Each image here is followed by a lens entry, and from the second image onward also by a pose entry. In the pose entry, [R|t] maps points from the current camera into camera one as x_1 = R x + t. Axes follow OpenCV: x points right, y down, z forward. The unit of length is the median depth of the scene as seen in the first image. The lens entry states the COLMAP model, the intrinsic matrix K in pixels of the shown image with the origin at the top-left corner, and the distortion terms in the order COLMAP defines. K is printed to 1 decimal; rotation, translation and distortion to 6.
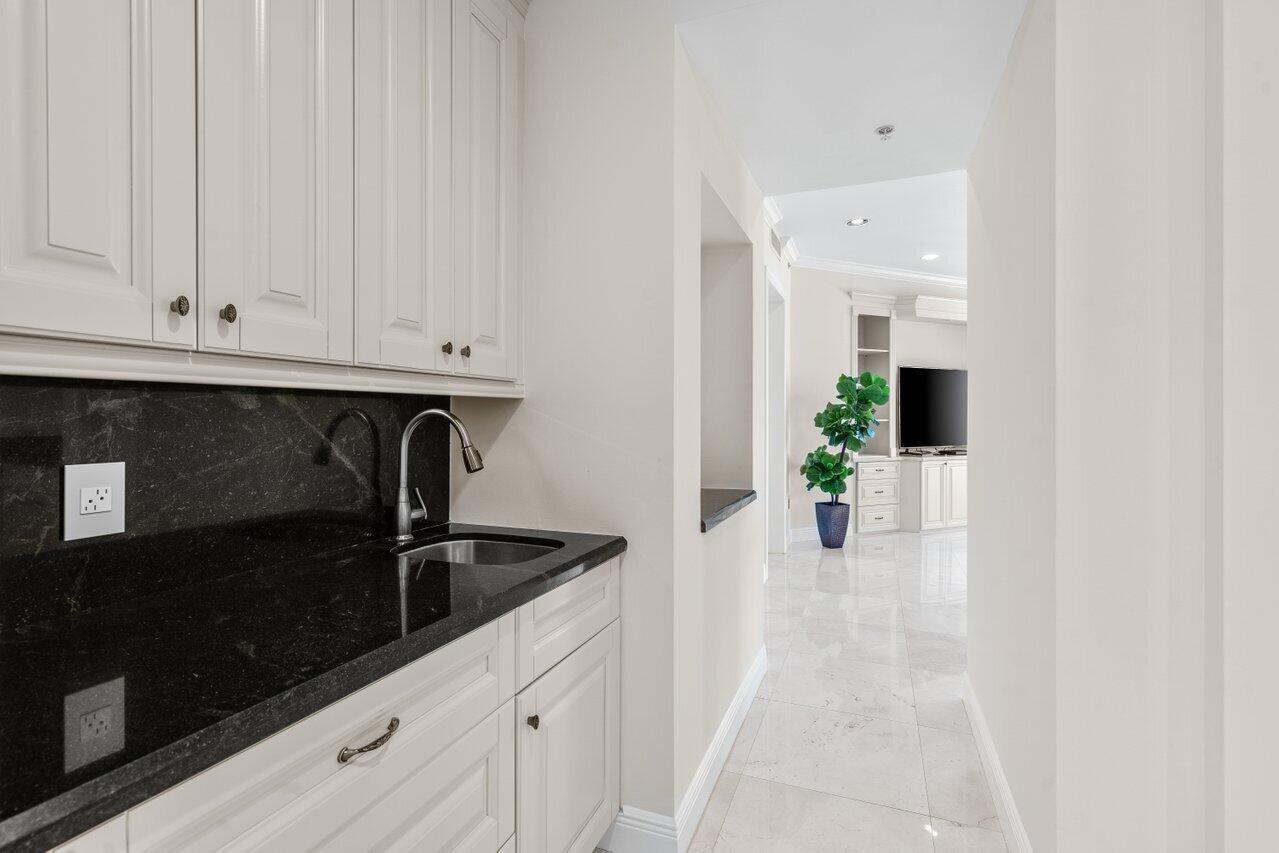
lens RADIAL K [[590.4, 0, 631.9], [0, 590.4, 421.4], [0, 0, 1]] dist [0.001523, 0.000802]
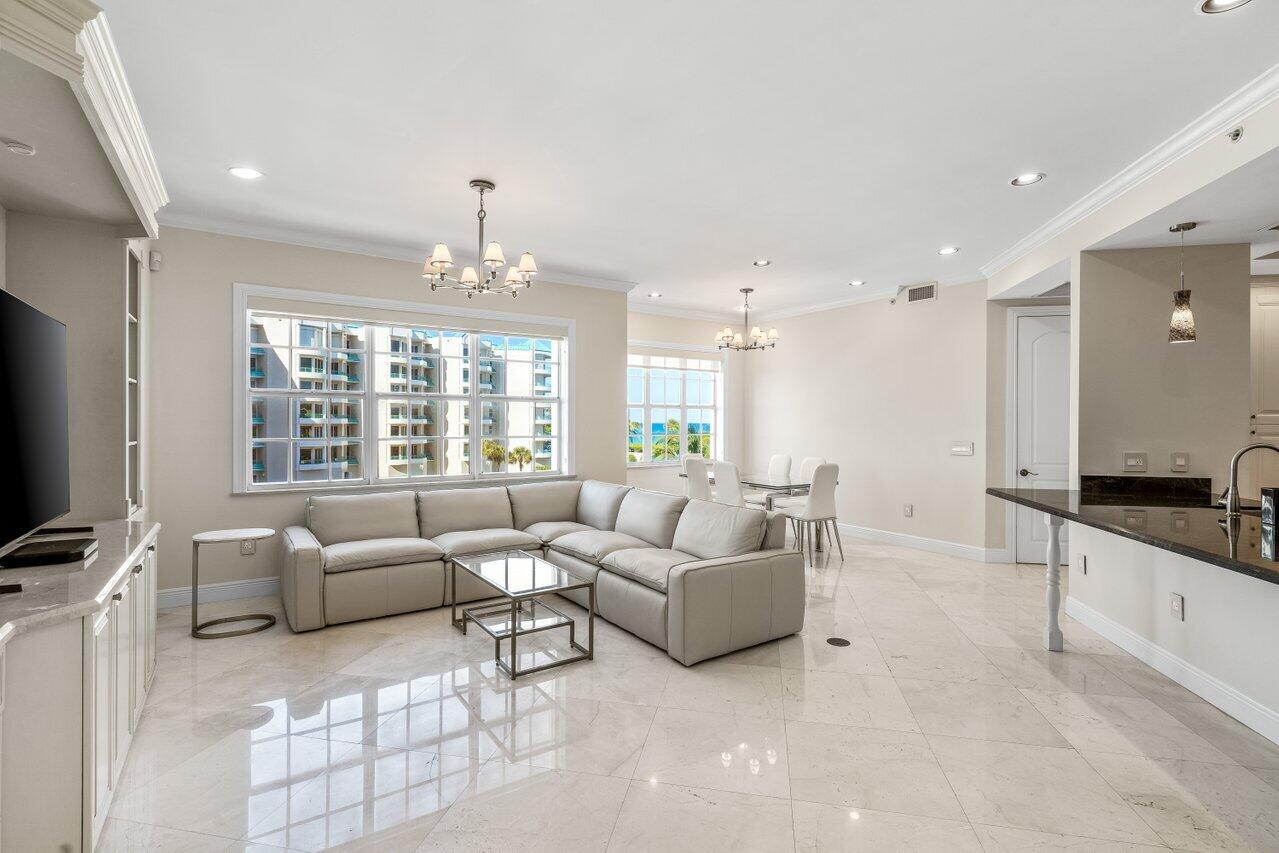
lens RADIAL K [[588.0, 0, 635.9], [0, 588.0, 424.9], [0, 0, 1]] dist [-0.000263, 0.000191]
pose [[-0.192112, -0.003090, 0.981368, 0.169510], [-0.002039, 0.999994, 0.002749, -0.023382], [-0.981371, -0.001472, -0.192117, 0.812403]]
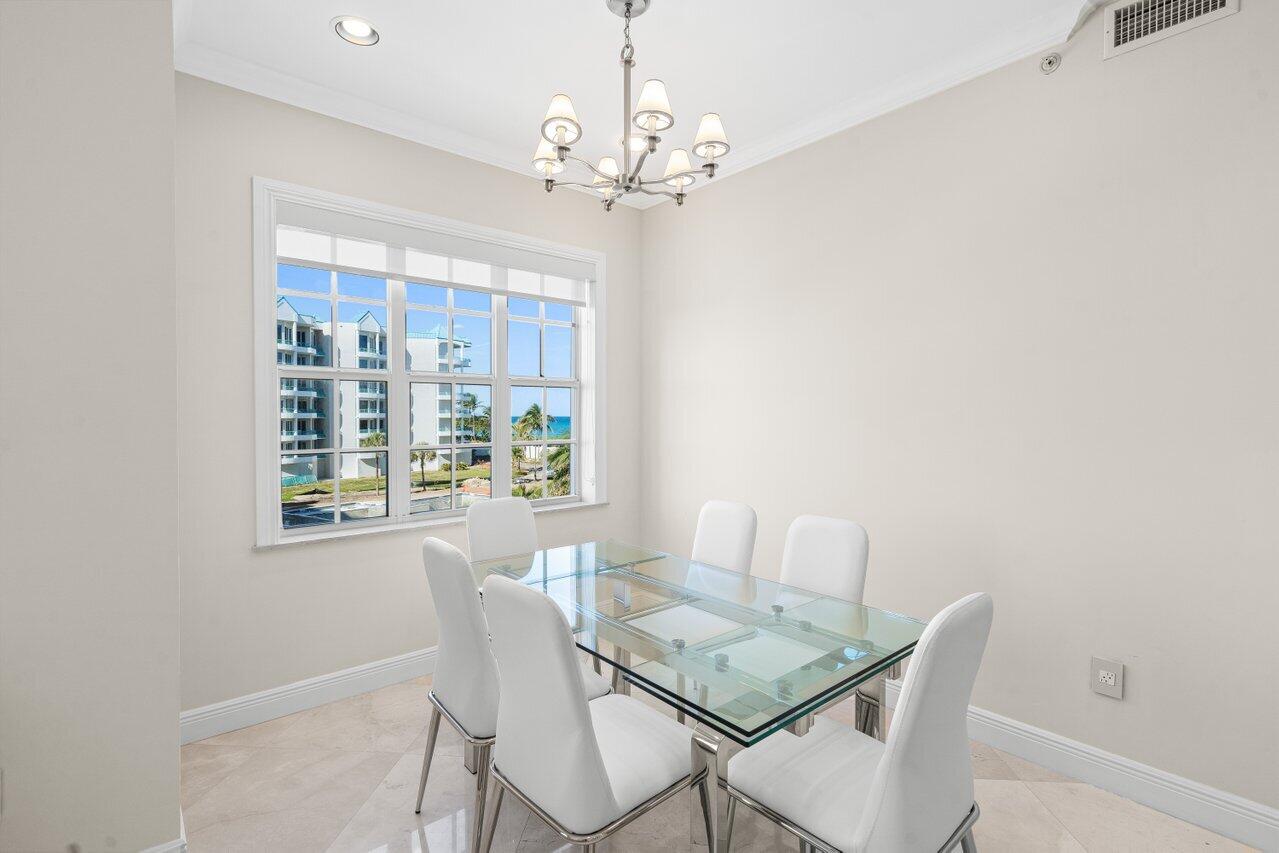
lens RADIAL K [[588.0, 0, 635.9], [0, 588.0, 424.9], [0, 0, 1]] dist [-0.000263, 0.000191]
pose [[-0.322474, -0.012872, 0.946491, 0.854572], [0.000875, 0.999903, 0.013897, -0.024886], [-0.946578, 0.005310, -0.322432, 0.517186]]
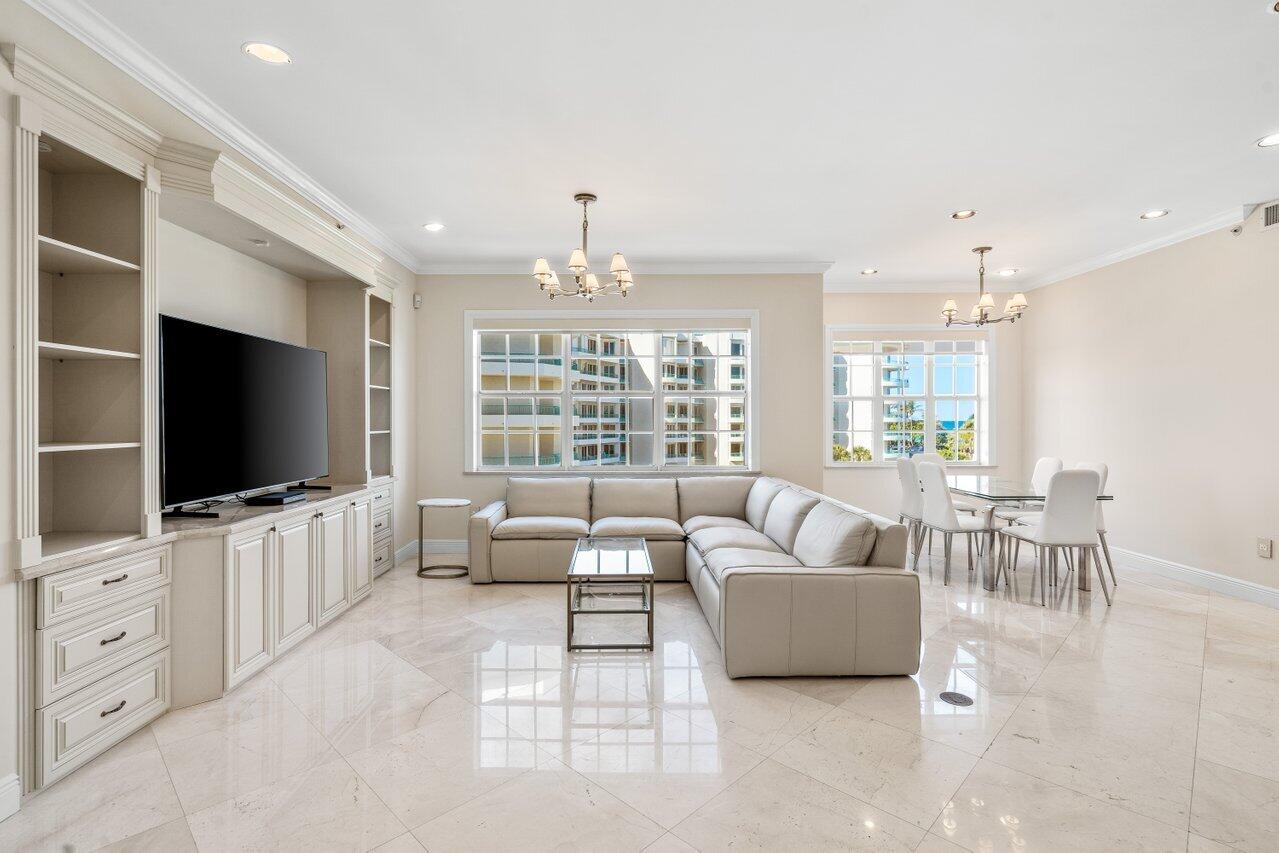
lens RADIAL K [[590.4, 0, 631.9], [0, 590.4, 421.4], [0, 0, 1]] dist [0.001523, 0.000802]
pose [[0.373299, -0.000006, 0.927711, 0.196567], [0.001604, 0.999999, -0.000639, -0.016492], [-0.927710, 0.001727, 0.373299, 0.562203]]
